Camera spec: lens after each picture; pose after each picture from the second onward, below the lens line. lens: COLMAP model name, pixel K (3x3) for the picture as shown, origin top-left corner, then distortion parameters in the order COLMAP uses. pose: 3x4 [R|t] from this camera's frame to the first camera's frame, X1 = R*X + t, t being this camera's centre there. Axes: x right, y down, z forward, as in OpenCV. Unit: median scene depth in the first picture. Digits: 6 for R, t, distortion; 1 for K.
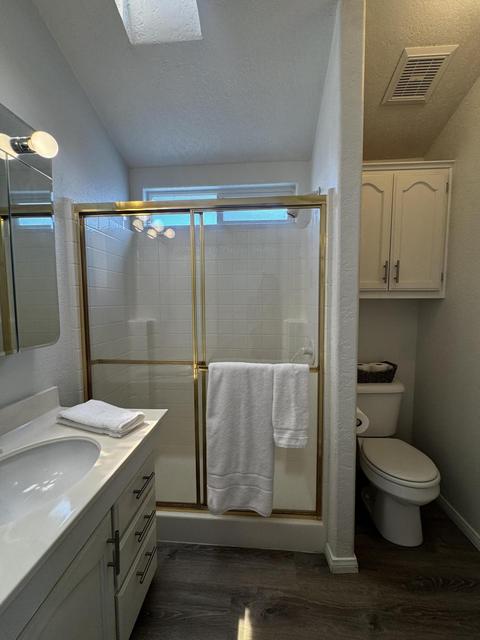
lens RADIAL K [[256.4, 0, 240.0], [0, 256.4, 320.0], [0, 0, 1]] dist [-0.002716, -0.000437]
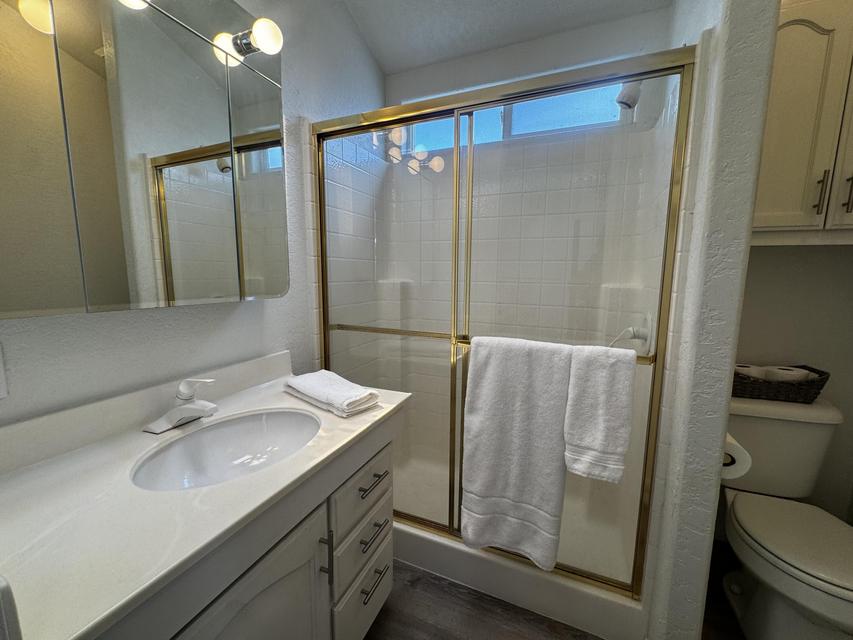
lens RADIAL K [[341.8, 0, 426.5], [0, 341.8, 320.0], [0, 0, 1]] dist [-0.002716, -0.000437]
pose [[0.946020, 0.056264, -0.319187, 0.055234], [-0.035395, 0.996861, 0.070815, 0.062906], [0.322170, -0.055695, 0.945042, 0.092297]]
